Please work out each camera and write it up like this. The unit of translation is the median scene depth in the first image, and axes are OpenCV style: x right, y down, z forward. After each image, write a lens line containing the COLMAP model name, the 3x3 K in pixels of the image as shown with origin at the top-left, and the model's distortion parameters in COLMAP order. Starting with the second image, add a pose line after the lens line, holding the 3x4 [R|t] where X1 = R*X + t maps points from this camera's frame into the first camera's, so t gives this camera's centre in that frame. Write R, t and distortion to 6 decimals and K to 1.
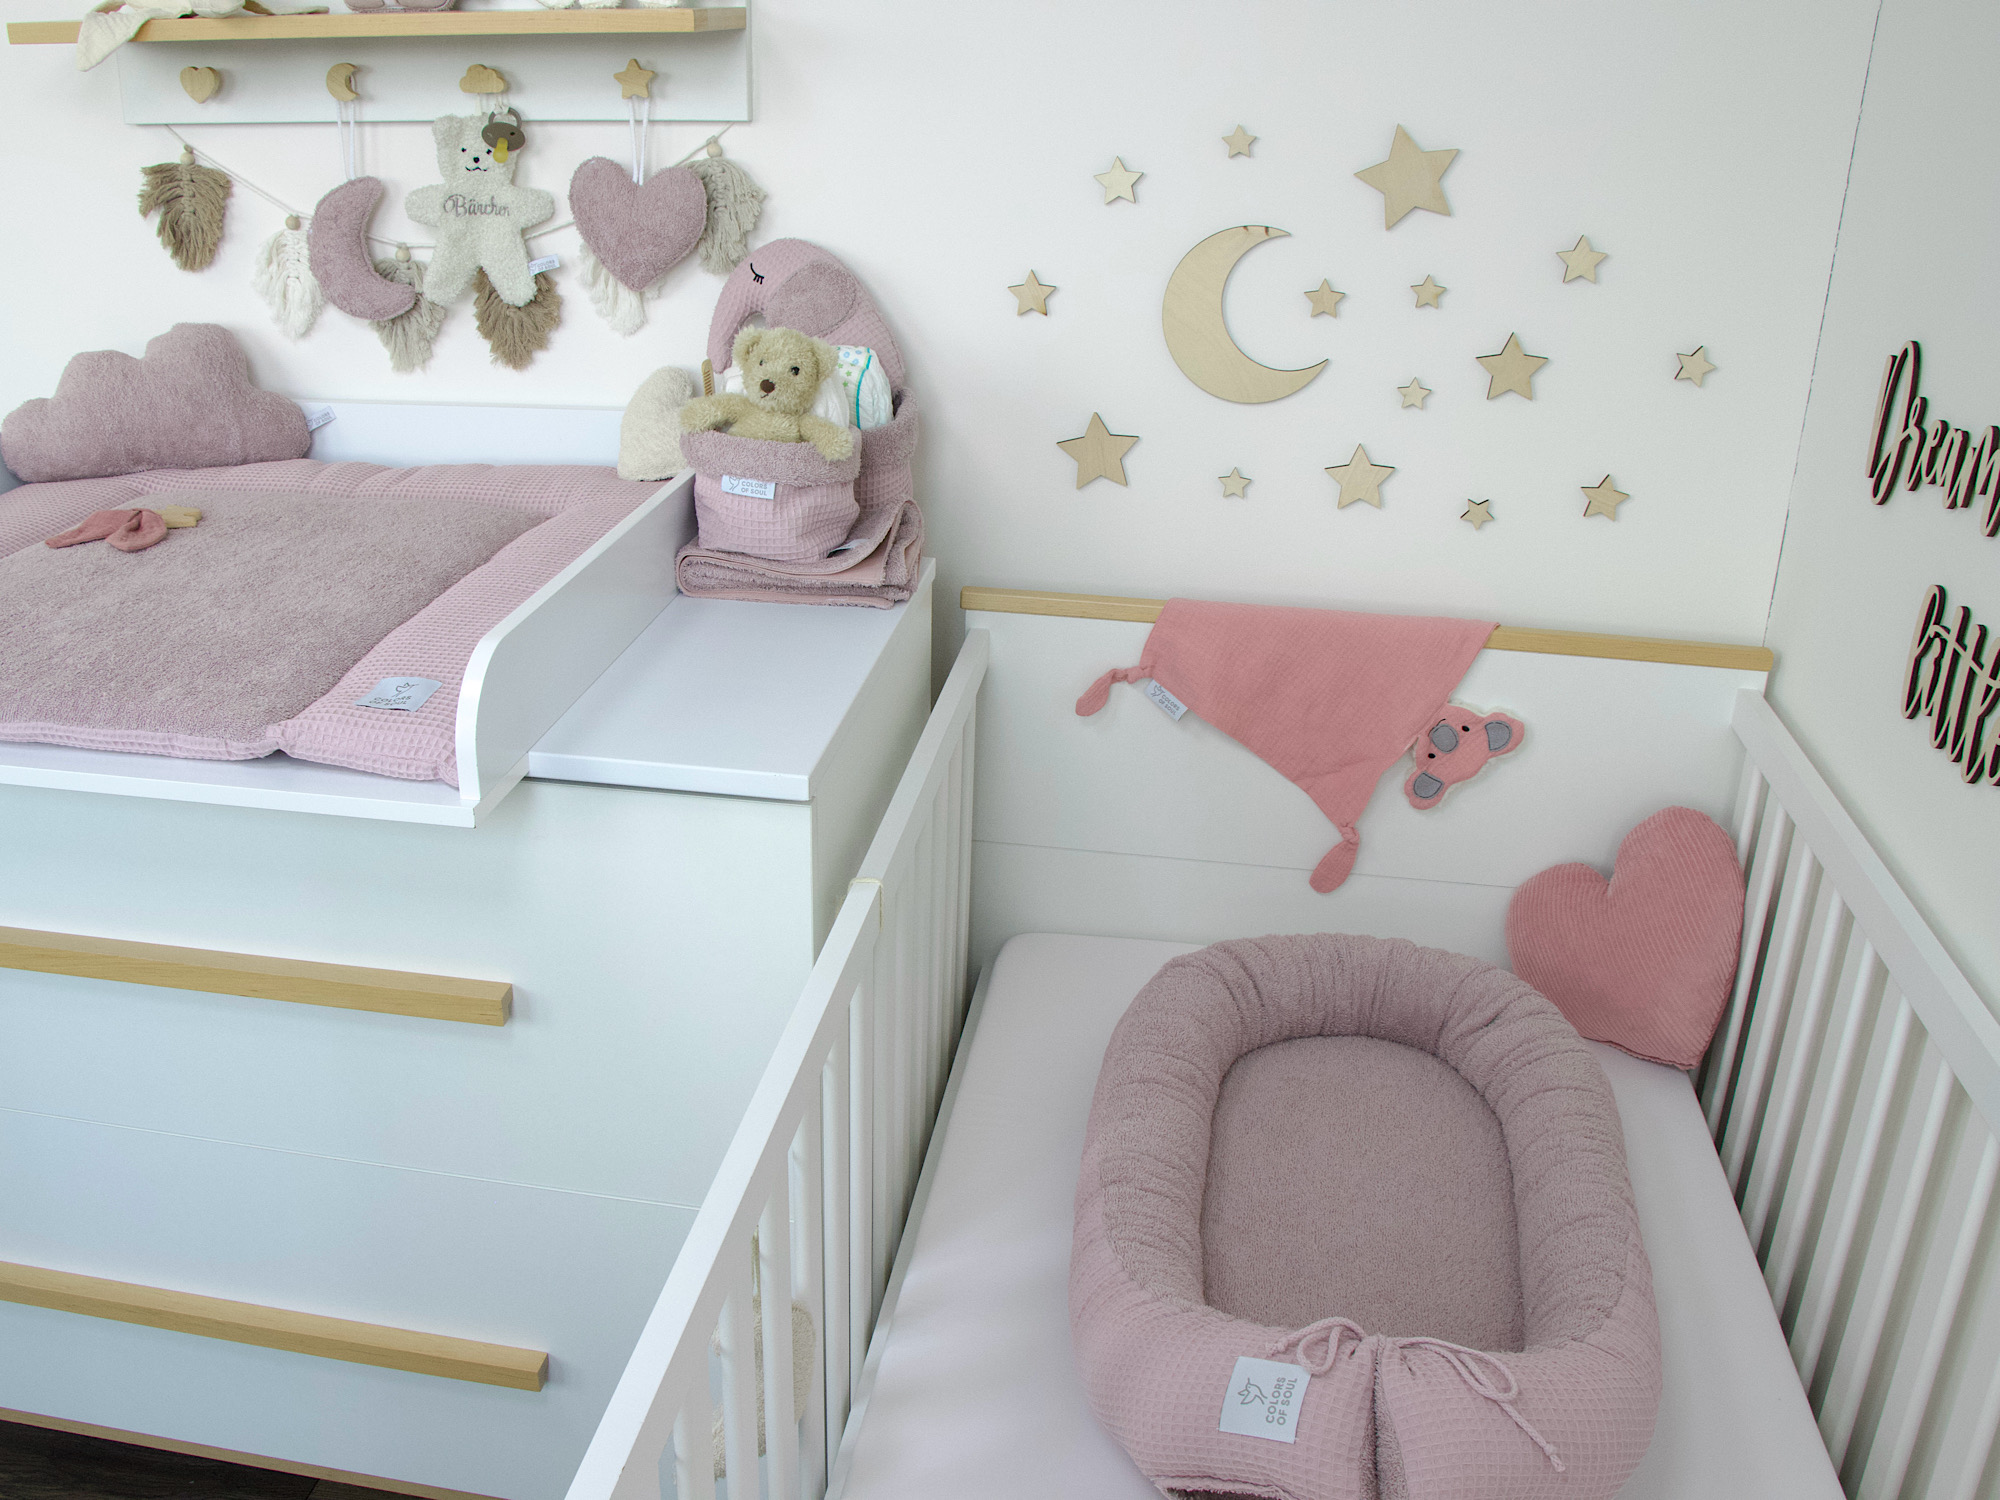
lens RADIAL K [[1835.7, 0, 914.0], [0, 1835.7, 746.3], [0, 0, 1]] dist [-0.189181, 0.152269]
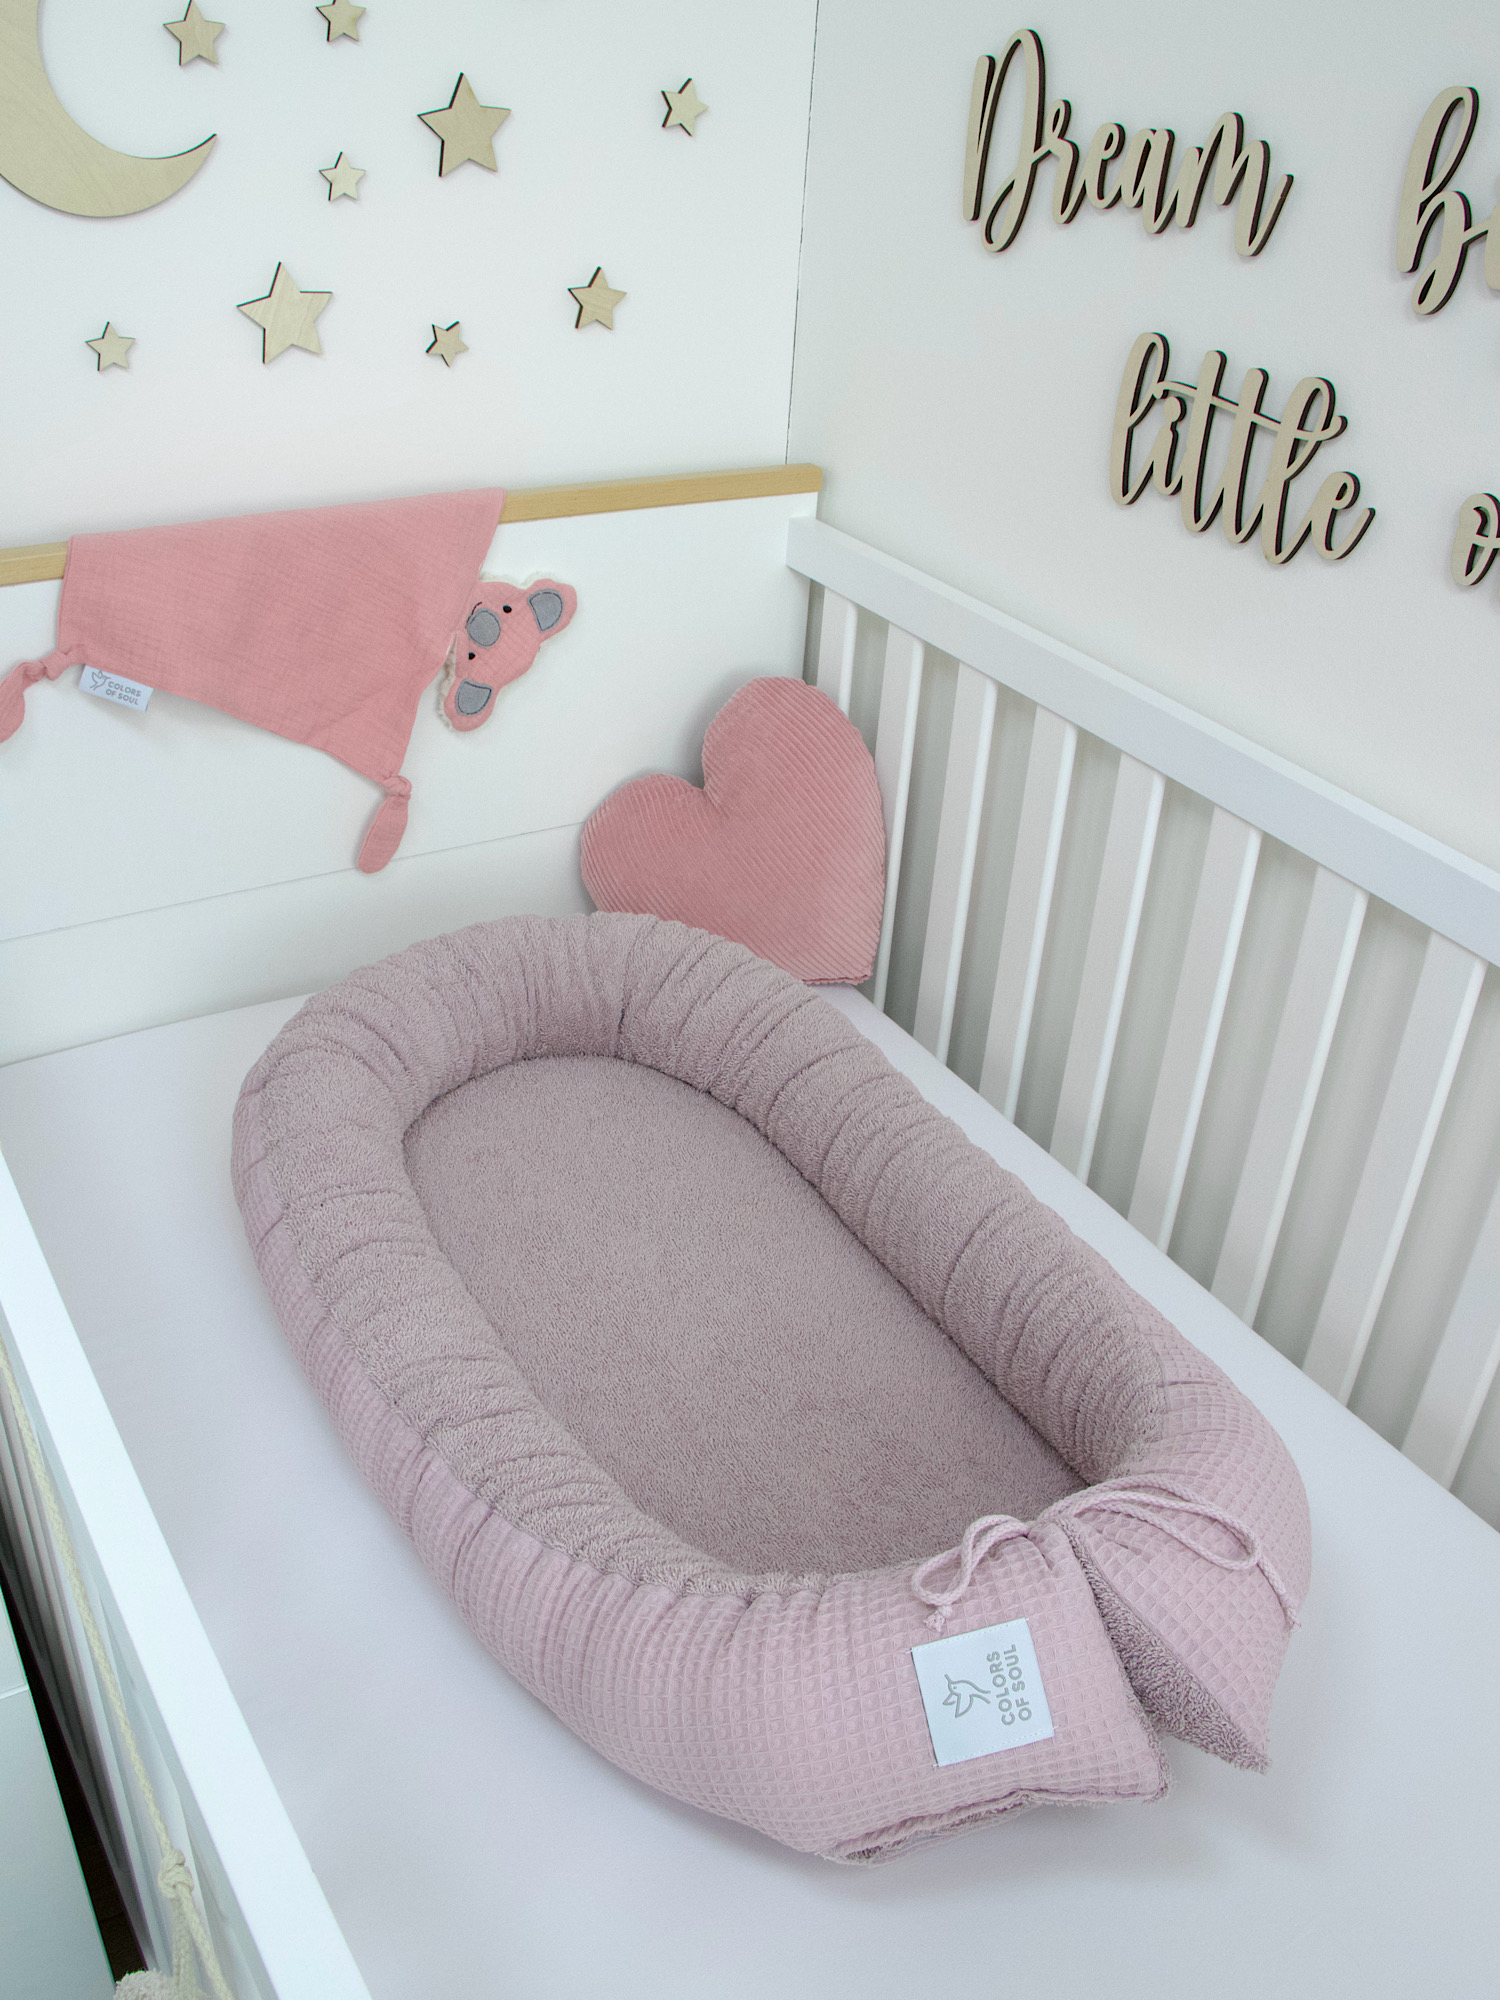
lens RADIAL K [[1822.1, 0, 735.8], [0, 1822.1, 1095.9], [0, 0, 1]] dist [-0.176565, 0.127498]
pose [[0.753194, -0.339632, 0.563338, -0.106320], [0.202470, 0.934520, 0.292708, -0.028856], [-0.625863, -0.106407, 0.772640, 0.332289]]
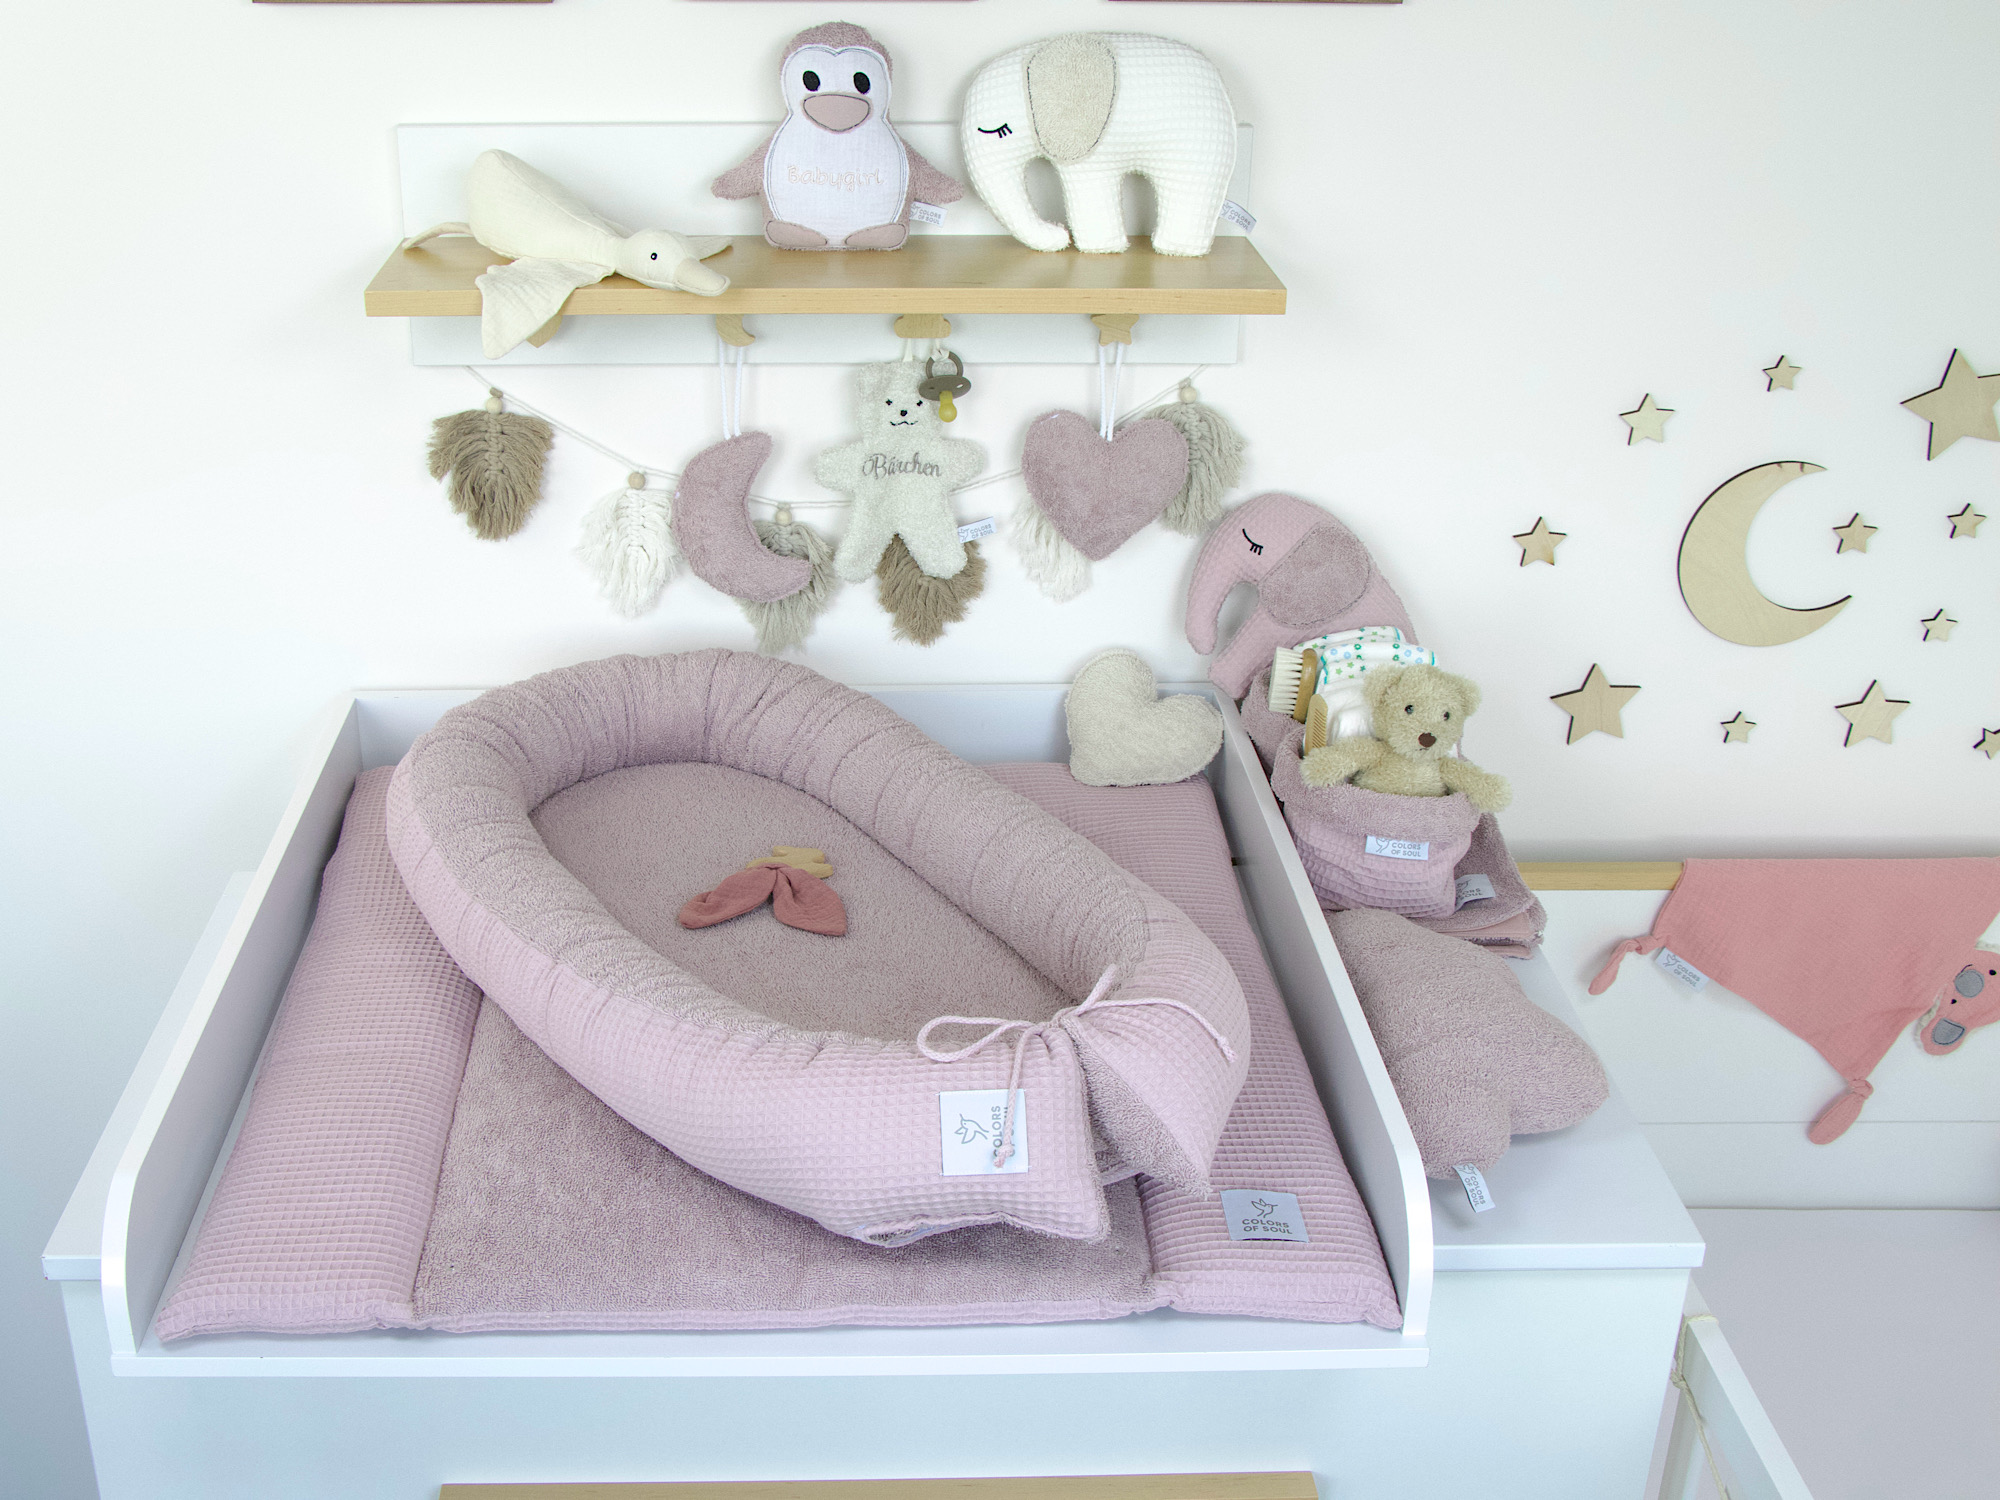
lens RADIAL K [[2252.3, 0, 872.1], [0, 2252.3, 751.2], [0, 0, 1]] dist [-0.128176, 0.228132]
pose [[0.980336, -0.086685, 0.177275, -0.455910], [0.078145, 0.995445, 0.054619, -0.229715], [-0.181203, -0.039691, 0.982645, -0.025735]]
